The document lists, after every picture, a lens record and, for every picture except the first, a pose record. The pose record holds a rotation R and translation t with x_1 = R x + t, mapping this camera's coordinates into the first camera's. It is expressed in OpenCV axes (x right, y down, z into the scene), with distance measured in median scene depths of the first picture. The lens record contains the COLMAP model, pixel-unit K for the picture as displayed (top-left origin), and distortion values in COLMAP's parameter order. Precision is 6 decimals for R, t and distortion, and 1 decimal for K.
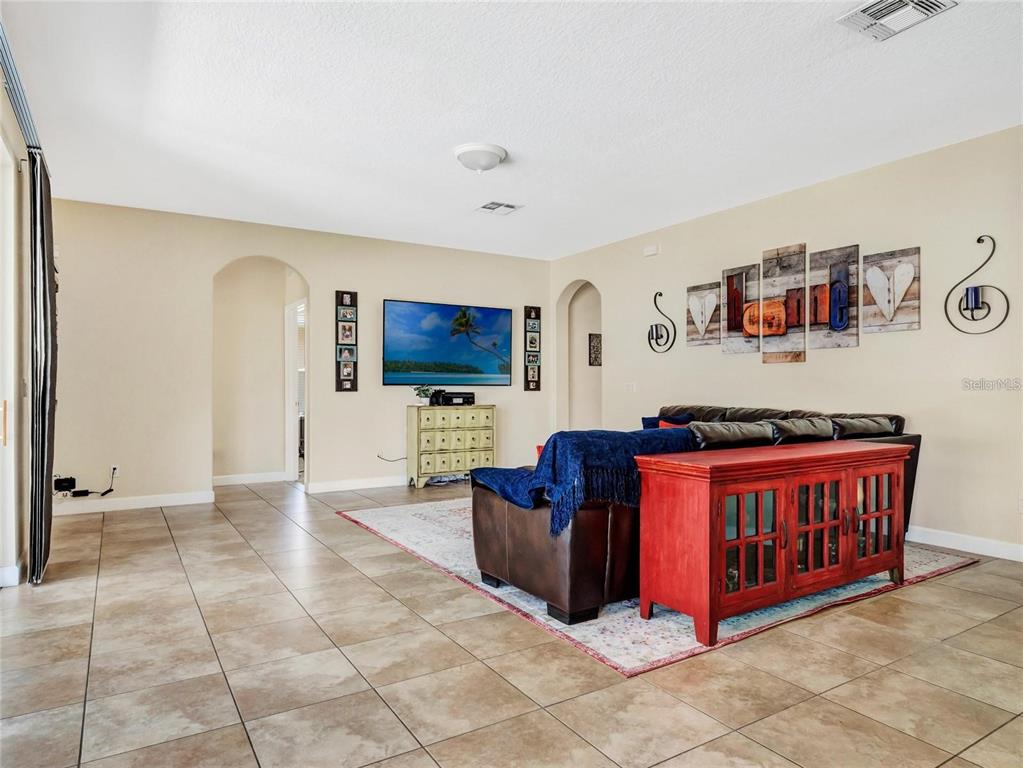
lens RADIAL K [[641.1, 0, 516.4], [0, 641.1, 383.6], [0, 0, 1]] dist [0.000762, 0.000582]
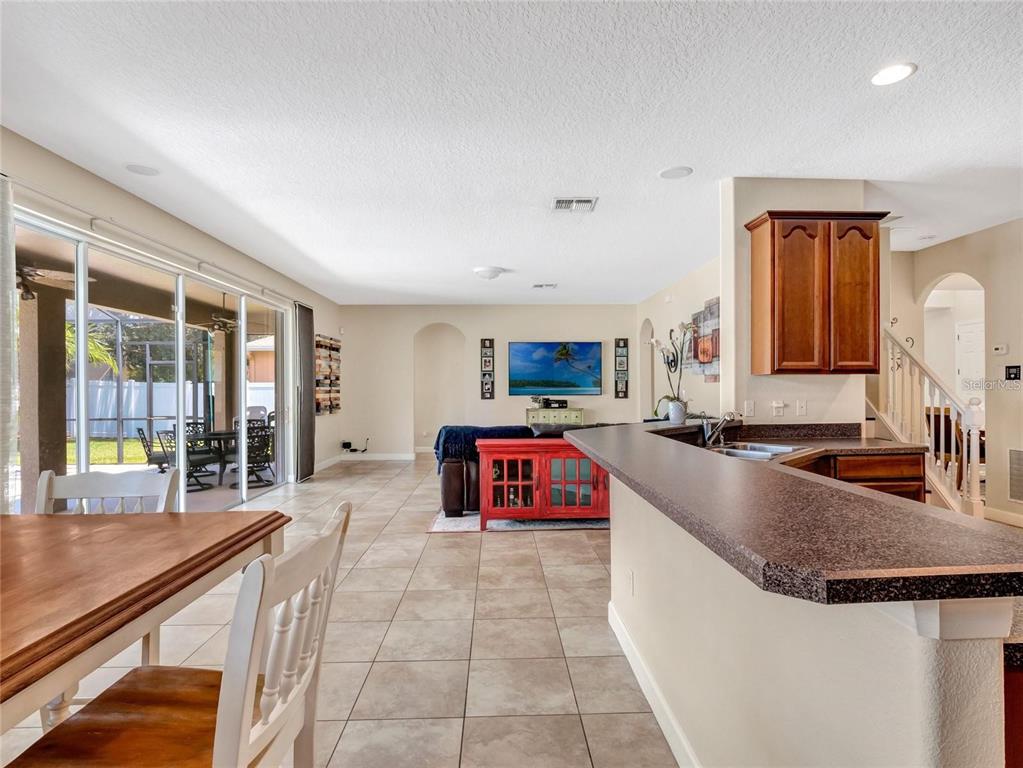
lens RADIAL K [[545.3, 0, 511.5], [0, 545.3, 384.0], [0, 0, 1]] dist [-0.001902, -0.000045]
pose [[0.864893, -0.007990, -0.501893, 0.494154], [0.008186, 0.999965, -0.001813, -0.023859], [0.501890, -0.002540, 0.864928, -0.186054]]
